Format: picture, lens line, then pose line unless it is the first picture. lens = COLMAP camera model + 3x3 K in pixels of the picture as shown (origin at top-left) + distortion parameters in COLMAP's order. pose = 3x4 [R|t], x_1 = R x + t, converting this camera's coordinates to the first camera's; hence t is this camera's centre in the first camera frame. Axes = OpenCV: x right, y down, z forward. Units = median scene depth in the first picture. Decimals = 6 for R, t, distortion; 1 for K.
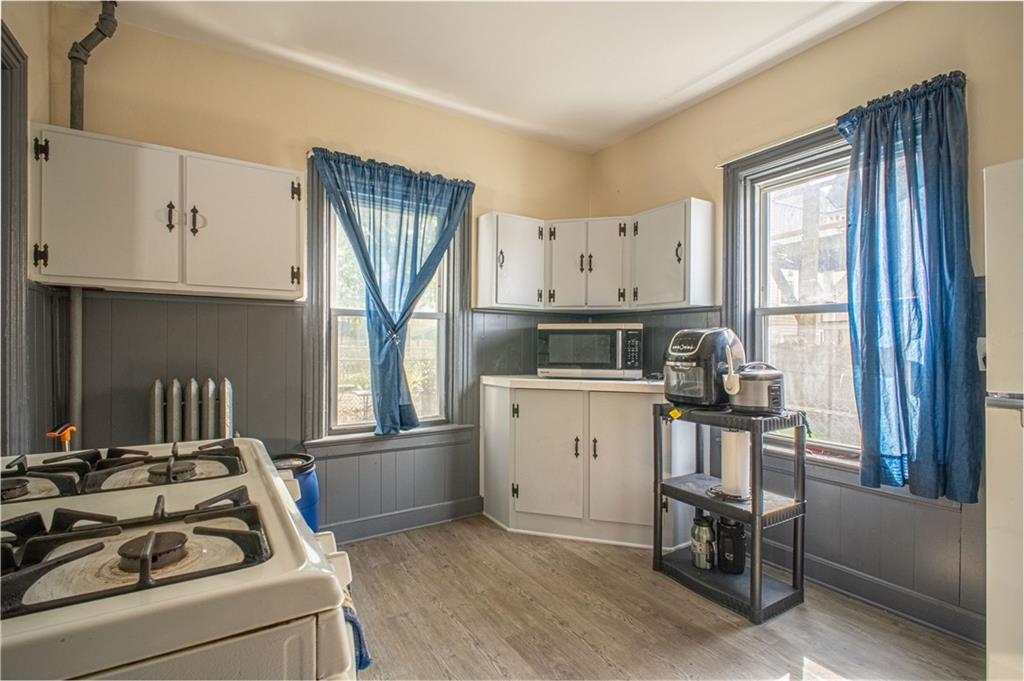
lens RADIAL K [[465.2, 0, 514.5], [0, 465.2, 344.2], [0, 0, 1]] dist [-0.001150, -0.004036]
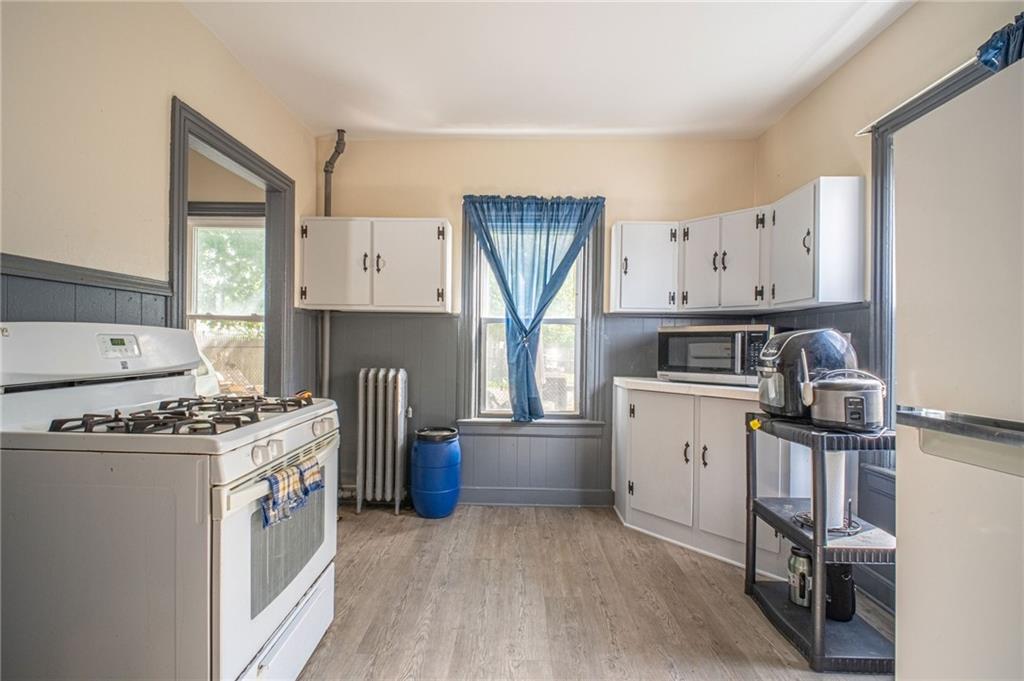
lens RADIAL K [[465.2, 0, 502.8], [0, 465.2, 343.6], [0, 0, 1]] dist [-0.001150, -0.004036]
pose [[0.837972, 0.002757, -0.545706, 0.352433], [-0.007491, 0.999951, -0.006451, 0.001638], [0.545662, 0.009494, 0.837952, -0.032264]]
